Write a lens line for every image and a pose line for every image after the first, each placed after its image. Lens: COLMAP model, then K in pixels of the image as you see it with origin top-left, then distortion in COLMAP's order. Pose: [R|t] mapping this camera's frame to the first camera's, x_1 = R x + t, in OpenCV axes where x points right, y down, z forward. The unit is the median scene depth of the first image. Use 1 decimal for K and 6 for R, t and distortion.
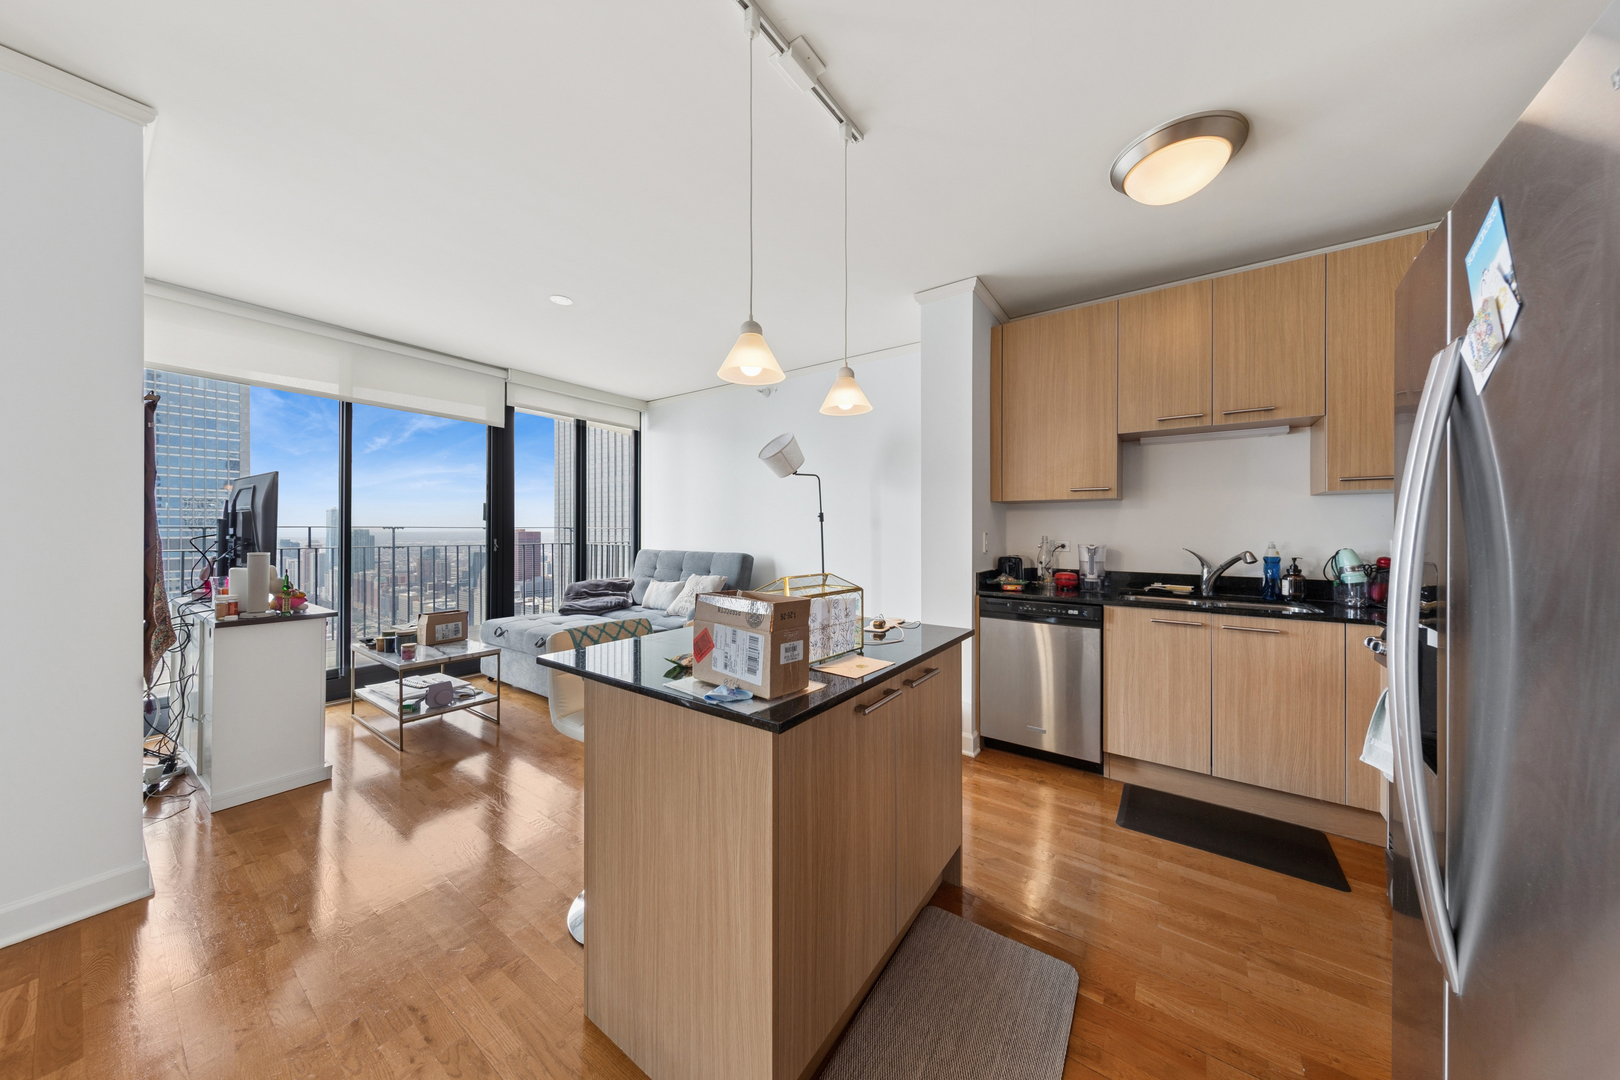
lens RADIAL K [[517.3, 0, 819.6], [0, 517.3, 534.0], [0, 0, 1]] dist [0.000262, -0.000192]
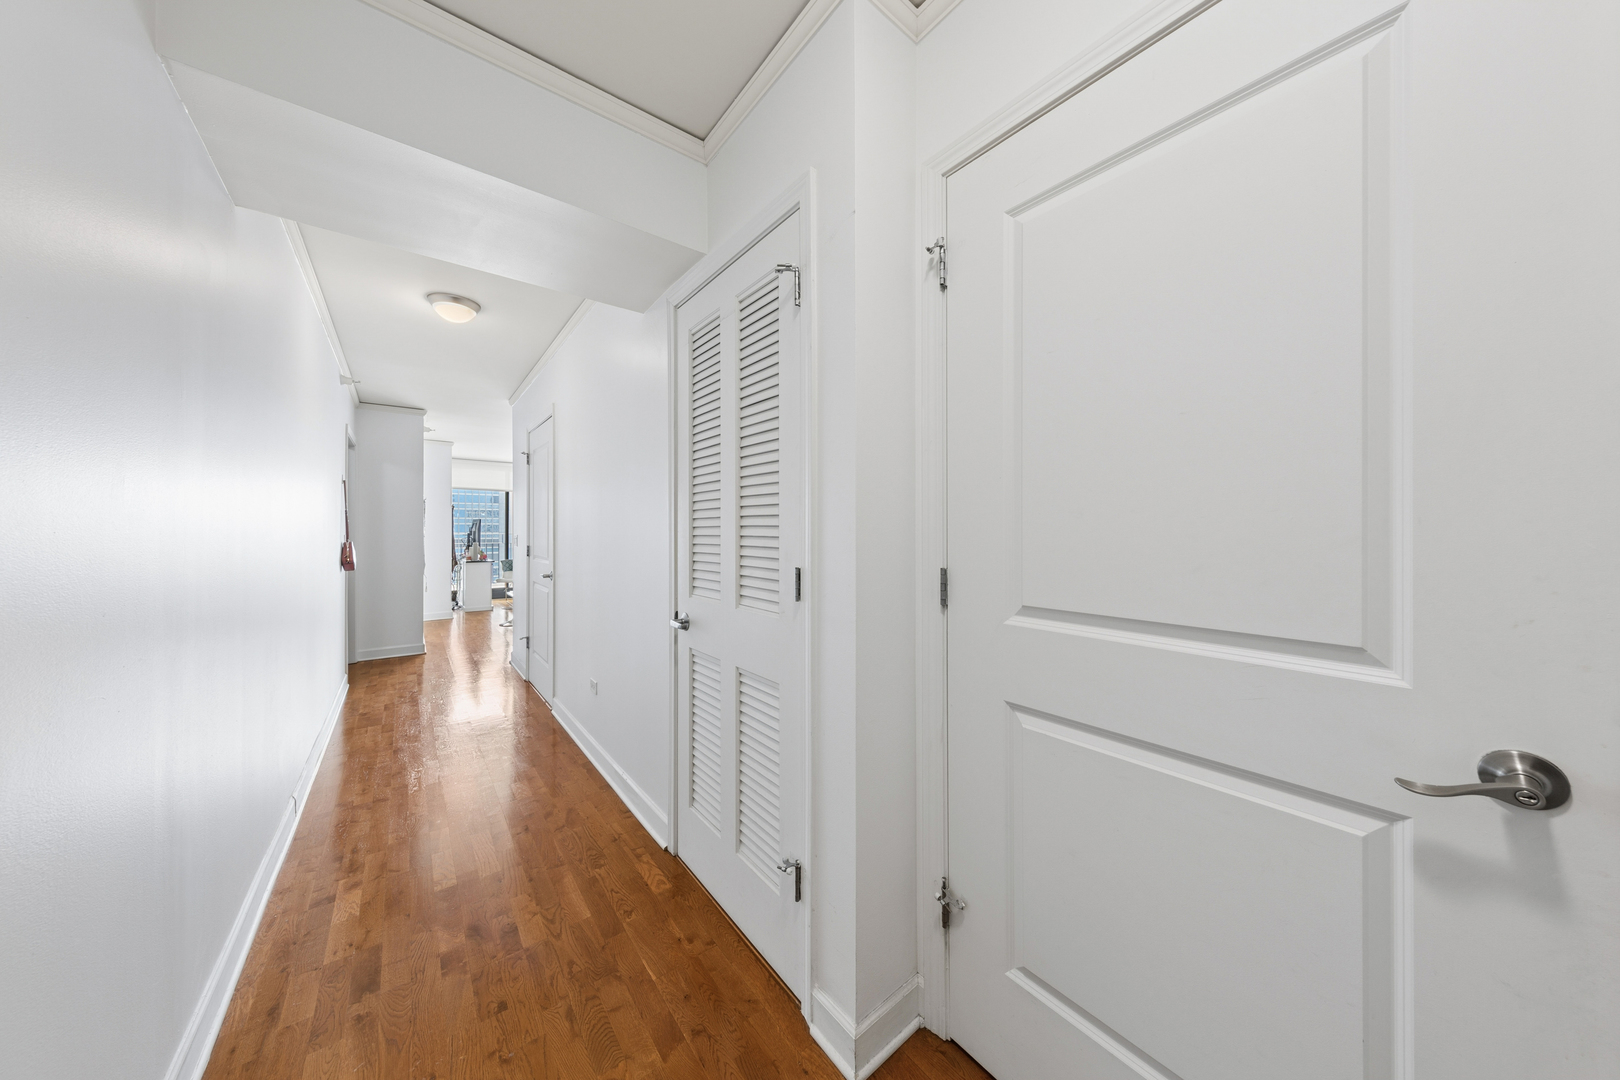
lens RADIAL K [[517.3, 0, 819.6], [0, 517.3, 534.0], [0, 0, 1]] dist [0.000262, -0.000192]
pose [[0.957667, -0.002362, -0.287867, 1.749644], [0.000388, 0.999976, -0.006914, 0.000205], [0.287877, 0.006510, 0.957645, -1.370986]]
